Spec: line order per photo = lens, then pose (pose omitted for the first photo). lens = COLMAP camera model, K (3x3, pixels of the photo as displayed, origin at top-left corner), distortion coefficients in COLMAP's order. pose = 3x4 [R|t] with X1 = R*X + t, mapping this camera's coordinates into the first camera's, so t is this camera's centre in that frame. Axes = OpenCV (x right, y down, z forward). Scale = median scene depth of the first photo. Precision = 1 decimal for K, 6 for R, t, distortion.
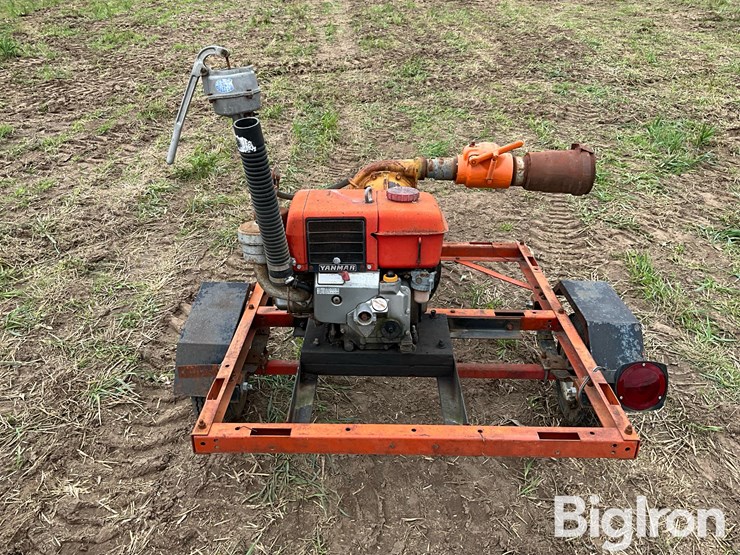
lens RADIAL K [[611.6, 0, 368.0], [0, 611.6, 275.4], [0, 0, 1]] dist [0.084586, -0.159616]
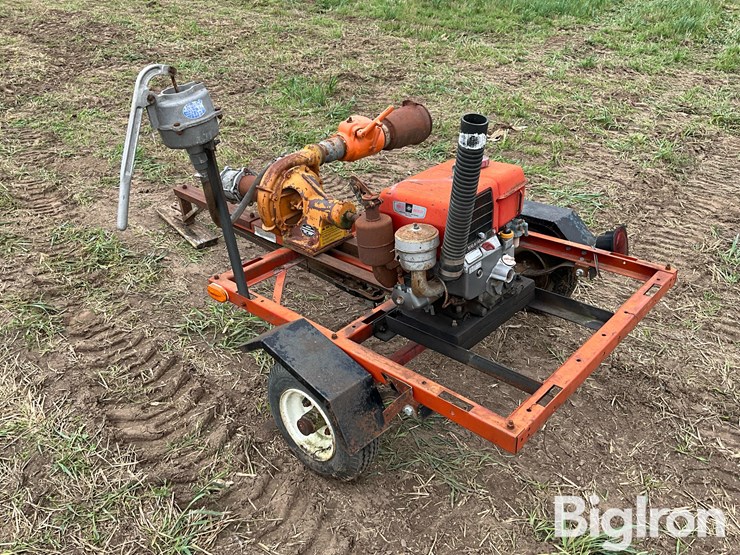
lens RADIAL K [[611.6, 0, 368.0], [0, 611.6, 275.4], [0, 0, 1]] dist [0.084586, -0.159616]
pose [[0.662710, -0.383771, 0.643067, -0.588557], [0.361254, 0.916018, 0.174375, -0.143341], [-0.655981, 0.116750, 0.745693, 0.232253]]
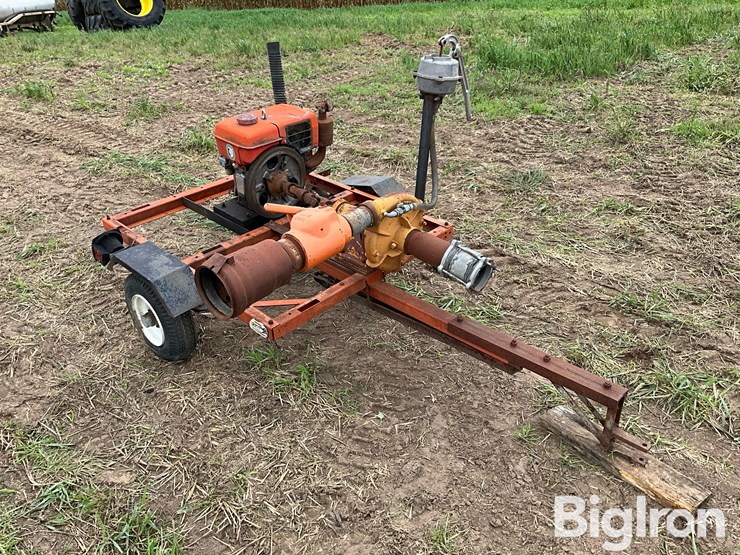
lens RADIAL K [[611.6, 0, 368.0], [0, 611.6, 275.4], [0, 0, 1]] dist [0.084586, -0.159616]
pose [[-0.678940, 0.393571, -0.619792, 0.697804], [-0.295948, 0.625853, 0.721611, -0.788104], [0.671904, 0.673357, -0.308440, 1.378288]]
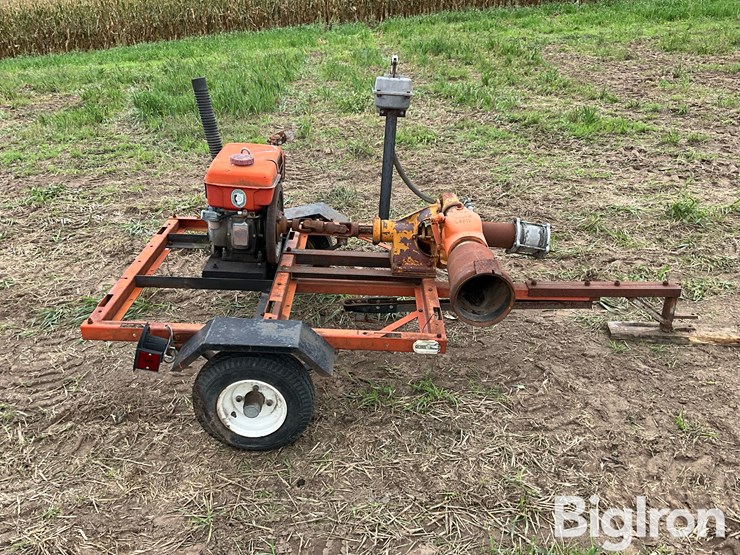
lens RADIAL K [[611.6, 0, 368.0], [0, 611.6, 275.4], [0, 0, 1]] dist [0.084586, -0.159616]
pose [[0.015229, 0.442186, -0.896794, 1.013472], [-0.454942, 0.801747, 0.387595, -0.418431], [0.890391, 0.402086, 0.213378, 0.738882]]
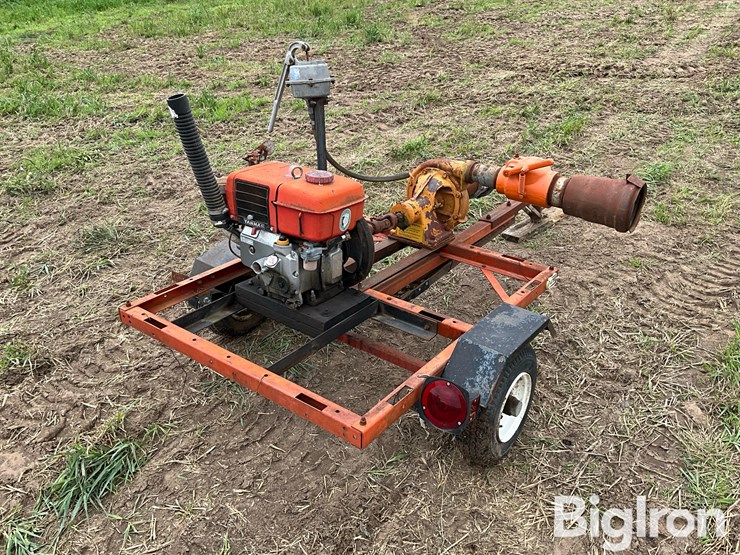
lens RADIAL K [[611.6, 0, 368.0], [0, 611.6, 275.4], [0, 0, 1]] dist [0.084586, -0.159616]
pose [[0.804860, 0.261389, -0.532800, 0.559761], [-0.257261, 0.962712, 0.083677, -0.051000], [0.534805, 0.069721, 0.842094, 0.054158]]
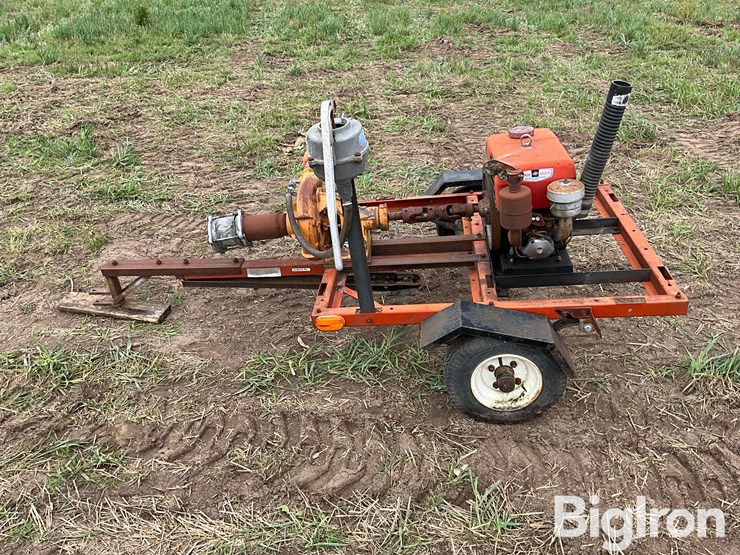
lens RADIAL K [[611.6, 0, 368.0], [0, 611.6, 275.4], [0, 0, 1]] dist [0.084586, -0.159616]
pose [[0.060530, -0.497896, 0.865122, -0.900806], [0.513873, 0.758575, 0.400622, -0.425314], [-0.855728, 0.420313, 0.301772, 0.703608]]
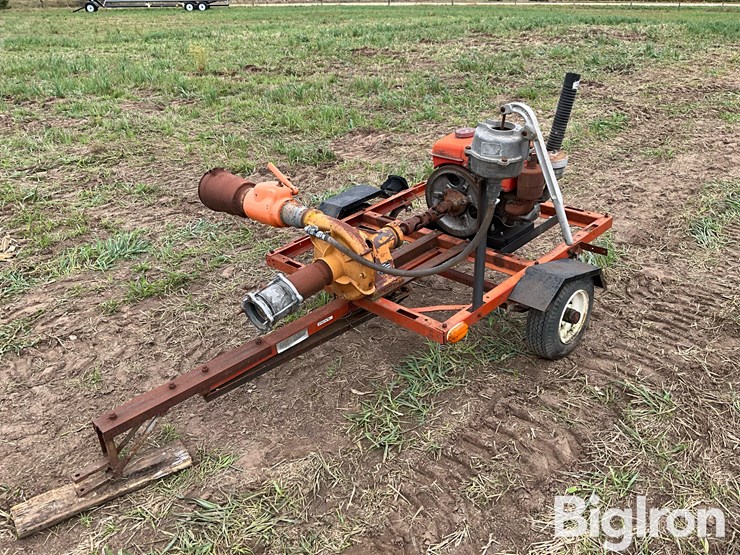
lens RADIAL K [[611.6, 0, 368.0], [0, 611.6, 275.4], [0, 0, 1]] dist [0.084586, -0.159616]
pose [[-0.724764, -0.286256, 0.626717, -0.615090], [0.349869, 0.630702, 0.692681, -0.773325], [-0.593556, 0.721299, -0.356958, 1.393489]]
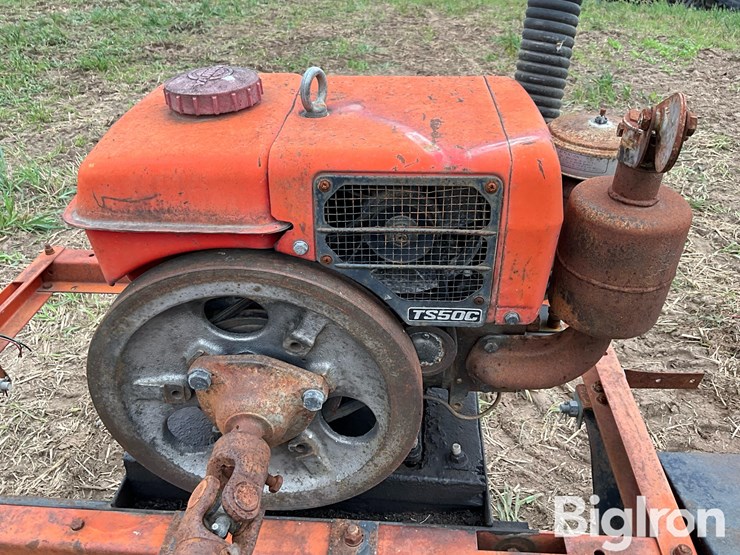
lens RADIAL K [[617.2, 0, 370.0], [0, 617.2, 277.5], [0, 0, 1]] dist [0.095005, -0.161356]
pose [[-0.998380, -0.016805, 0.054363, -0.035652], [0.036205, 0.549423, 0.834759, -0.254226], [-0.043896, 0.835375, -0.547925, 0.886203]]
